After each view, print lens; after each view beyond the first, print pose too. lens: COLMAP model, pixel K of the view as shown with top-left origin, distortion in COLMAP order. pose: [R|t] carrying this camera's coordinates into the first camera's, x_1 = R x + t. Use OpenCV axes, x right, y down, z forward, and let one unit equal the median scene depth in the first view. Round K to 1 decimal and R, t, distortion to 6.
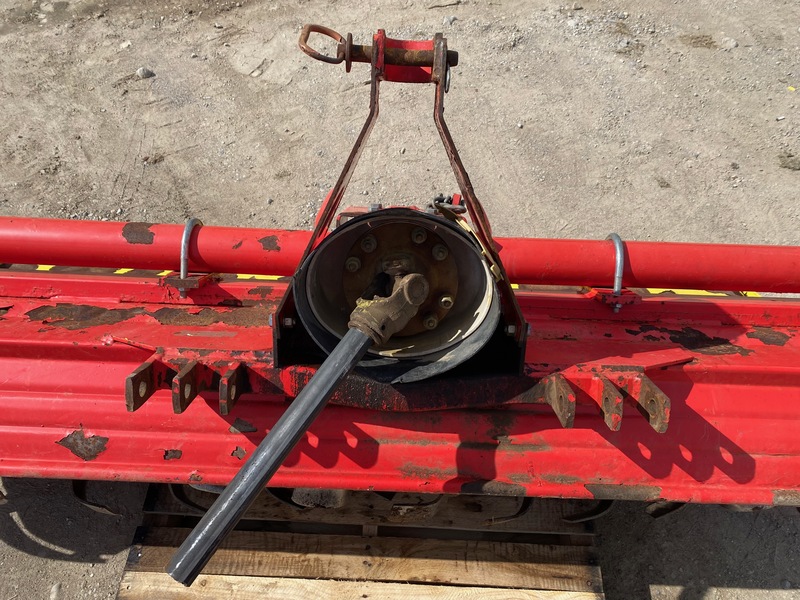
lens RADIAL K [[617.1, 0, 400.0], [0, 617.1, 300.0], [0, 0, 1]] dist [-0.002251, -0.000249]
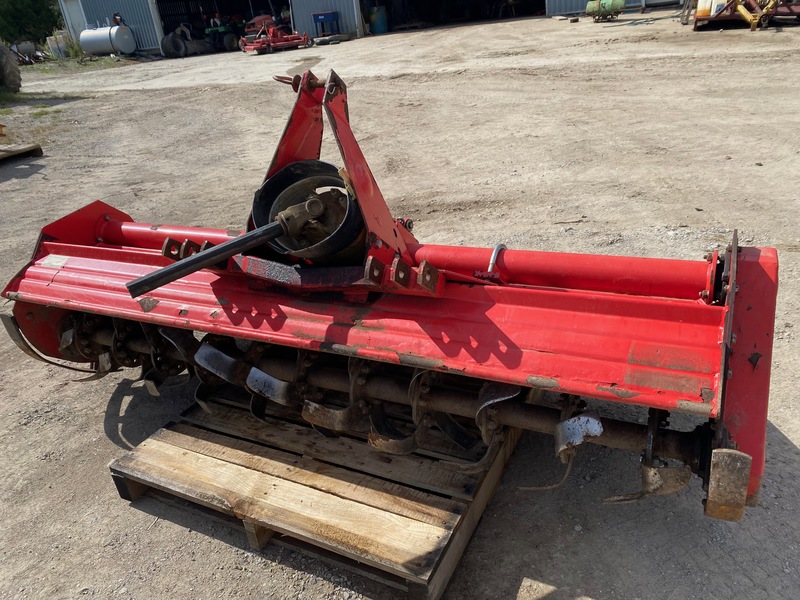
lens RADIAL K [[616.8, 0, 403.0], [0, 616.8, 299.7], [0, 0, 1]] dist [0.009309, -0.000149]
pose [[0.901548, 0.070609, -0.426878, 0.694704], [-0.263101, 0.872700, -0.411306, 0.590900], [0.343495, 0.483124, 0.805358, -0.132126]]
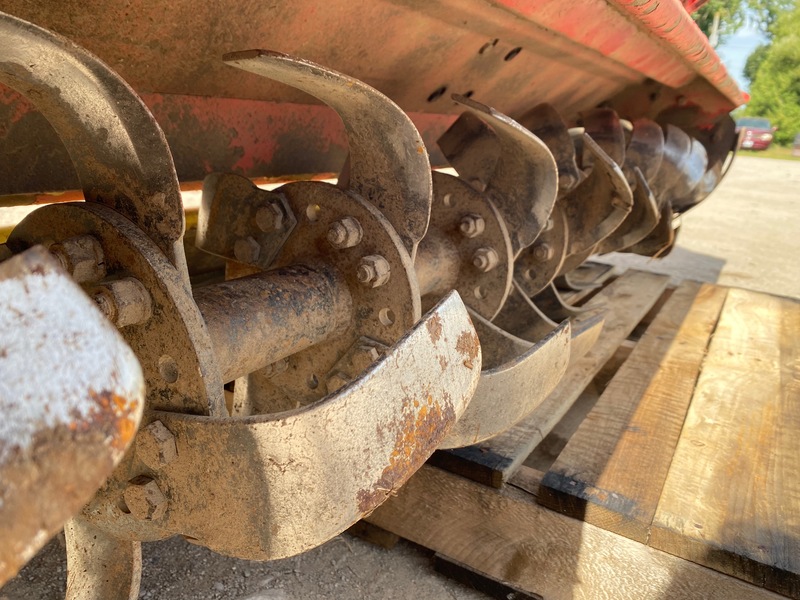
lens RADIAL K [[609.7, 0, 400.0], [0, 609.7, 300.0], [0, 0, 1]] dist [0.042962, -0.048100]
pose [[0.485706, -0.248102, 0.838174, -0.791275], [0.683855, 0.705095, -0.187571, 0.305014], [-0.544455, 0.664294, 0.512135, 0.790951]]
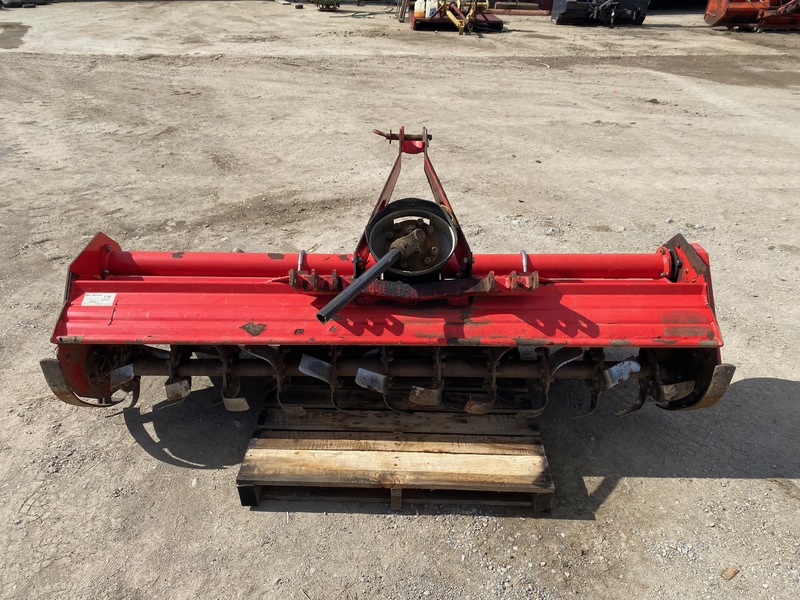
lens RADIAL K [[609.7, 0, 400.0], [0, 609.7, 300.0], [0, 0, 1]] dist [0.042962, -0.048100]
pose [[0.999577, -0.028788, 0.004155, -0.042039], [0.027787, 0.902909, -0.428932, 0.778624], [0.008597, 0.428866, 0.903327, -0.611011]]
